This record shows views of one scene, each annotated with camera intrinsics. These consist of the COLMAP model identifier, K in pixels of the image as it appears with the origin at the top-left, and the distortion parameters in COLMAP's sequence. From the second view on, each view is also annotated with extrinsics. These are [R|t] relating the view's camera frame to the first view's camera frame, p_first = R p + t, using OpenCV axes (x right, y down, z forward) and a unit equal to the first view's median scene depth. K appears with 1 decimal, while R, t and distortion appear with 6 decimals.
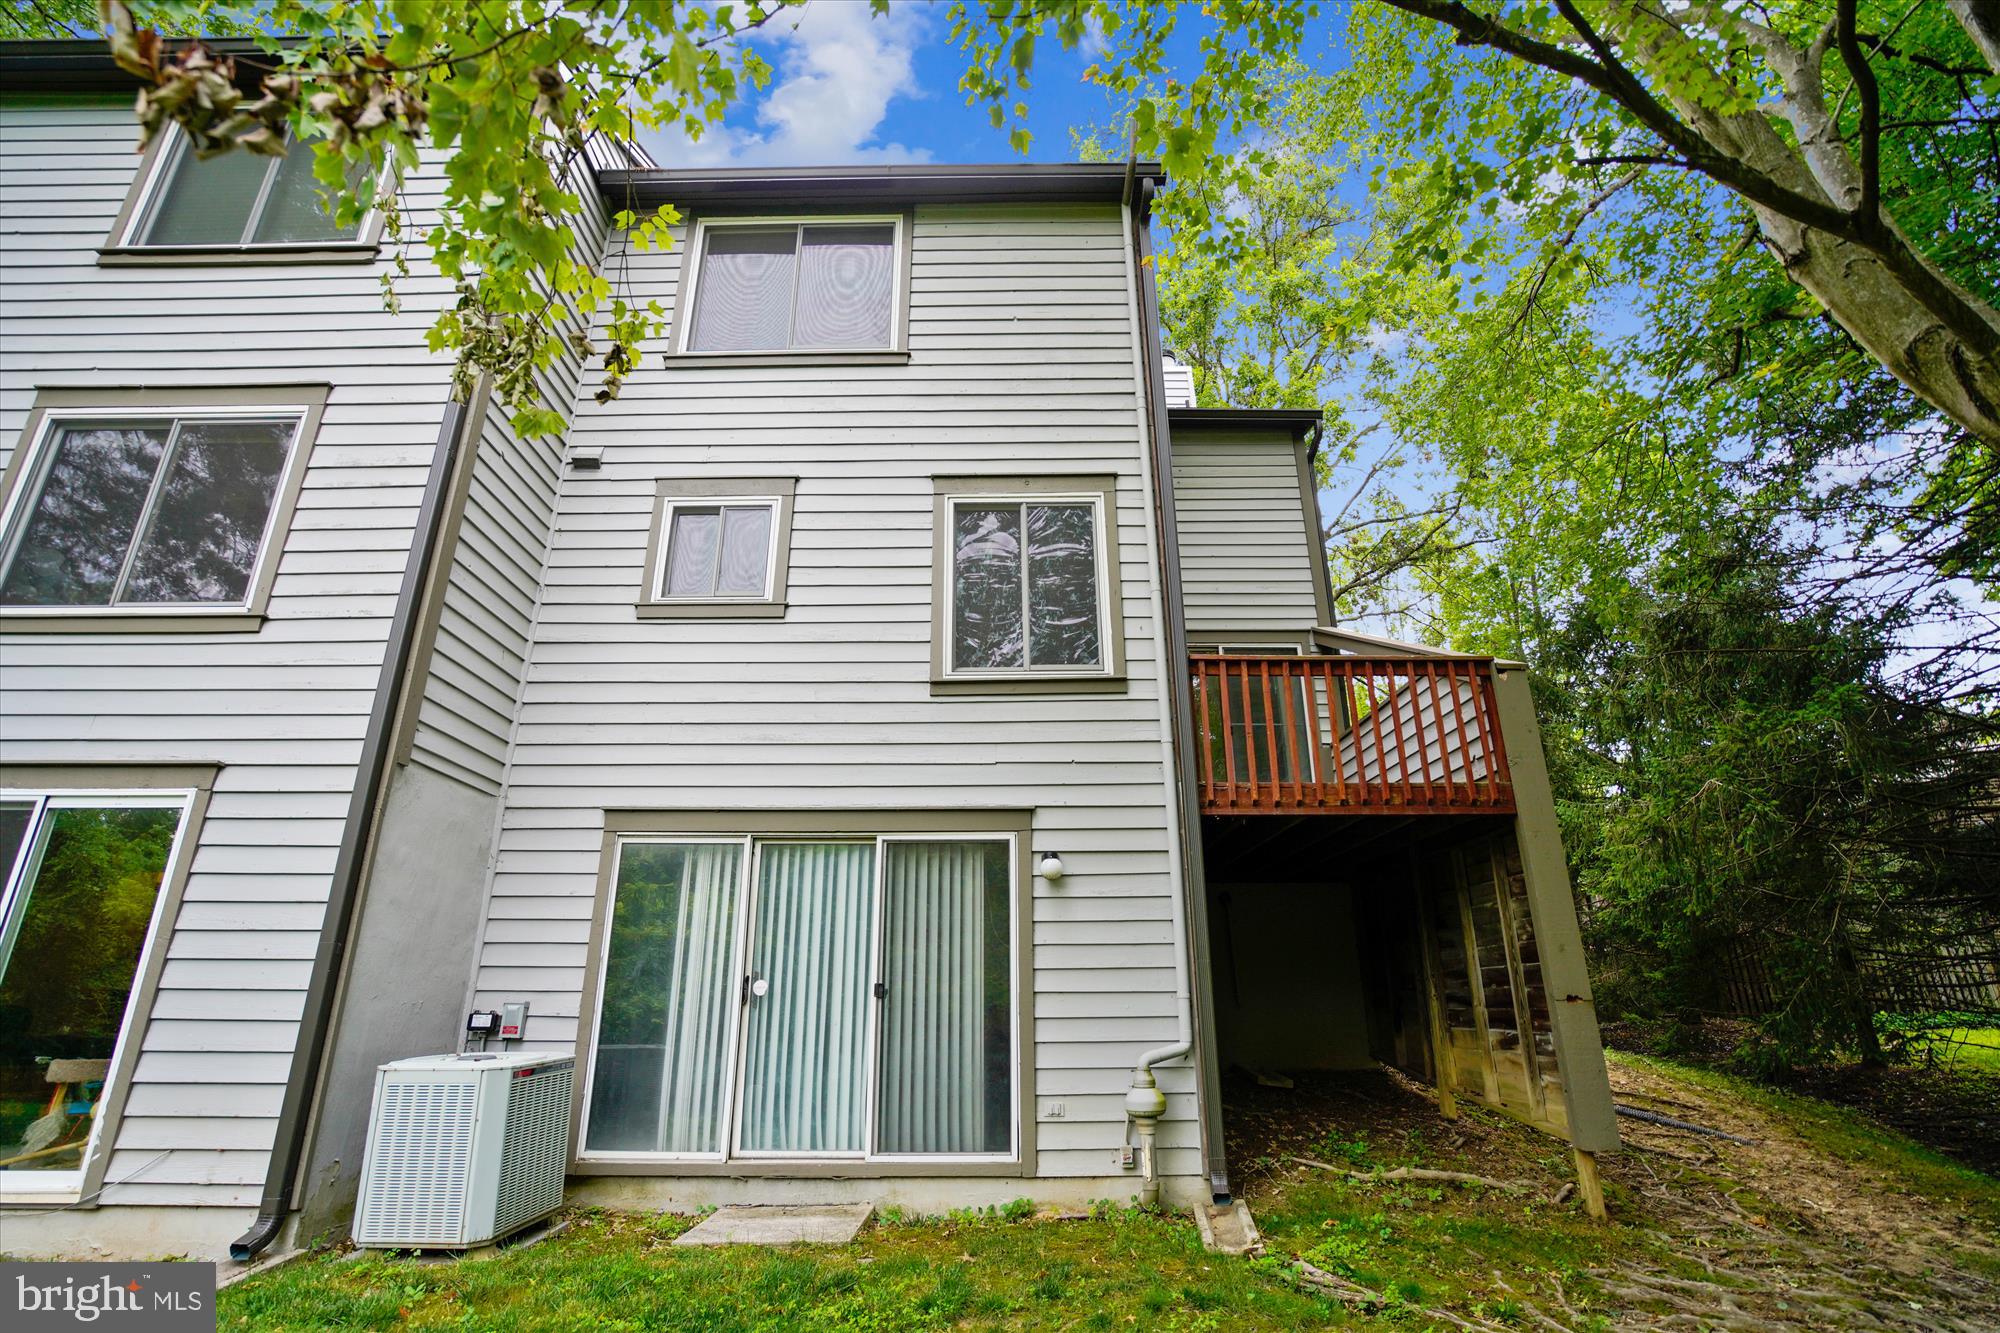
lens RADIAL K [[933.6, 0, 998.1], [0, 933.6, 666.2], [0, 0, 1]] dist [-0.037914, 0.017043]
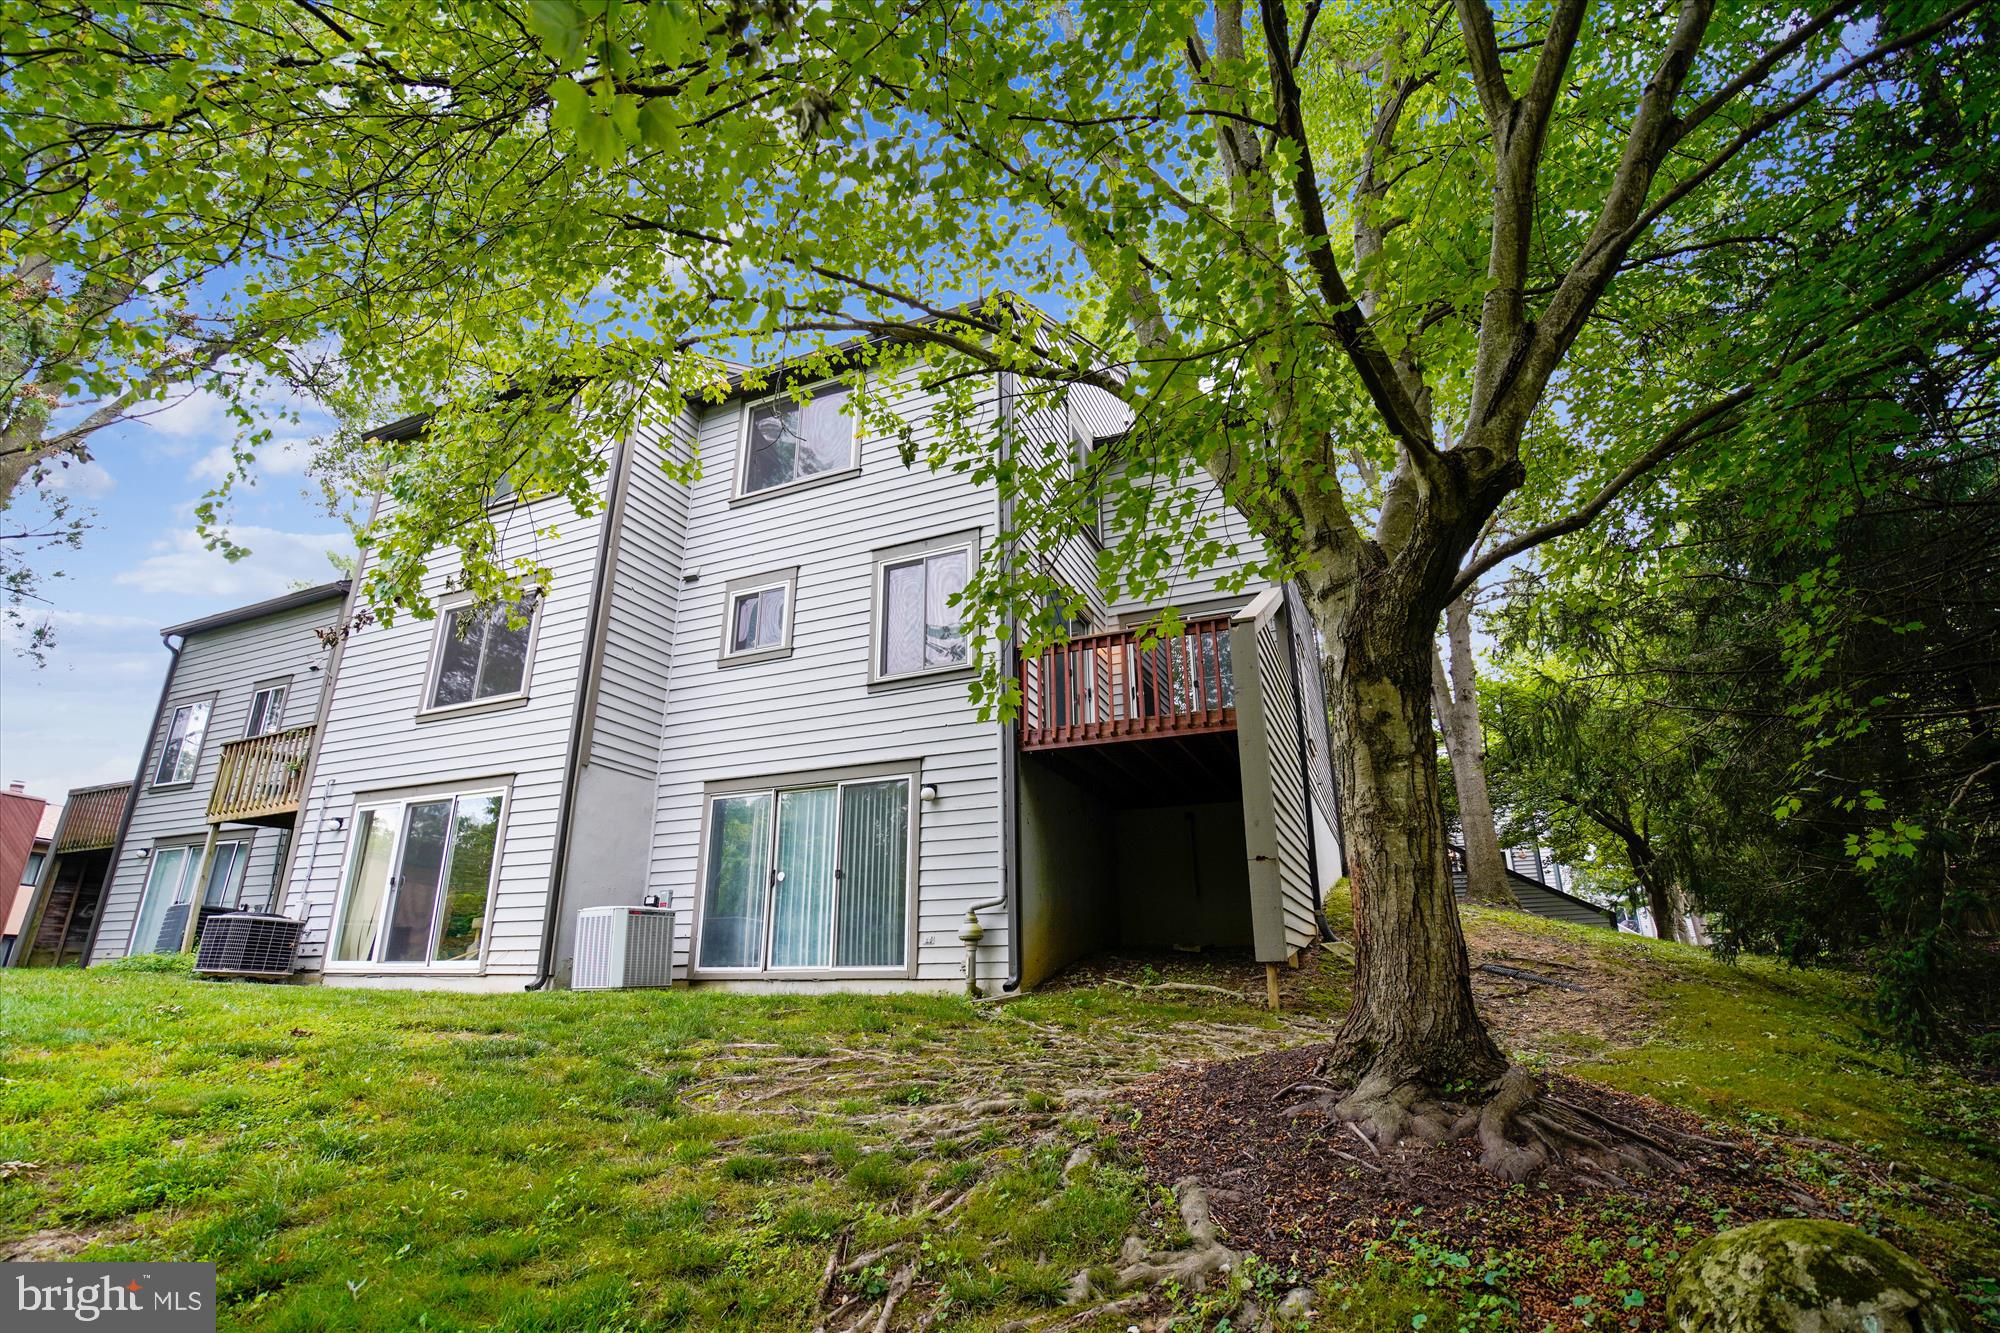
lens RADIAL K [[933.6, 0, 1005.7], [0, 933.6, 664.1], [0, 0, 1]] dist [-0.037914, 0.017043]
pose [[0.919297, -0.130988, -0.371127, 0.809222], [0.137296, 0.990484, -0.009498, 0.032028], [0.368840, -0.042223, 0.928533, -0.419981]]
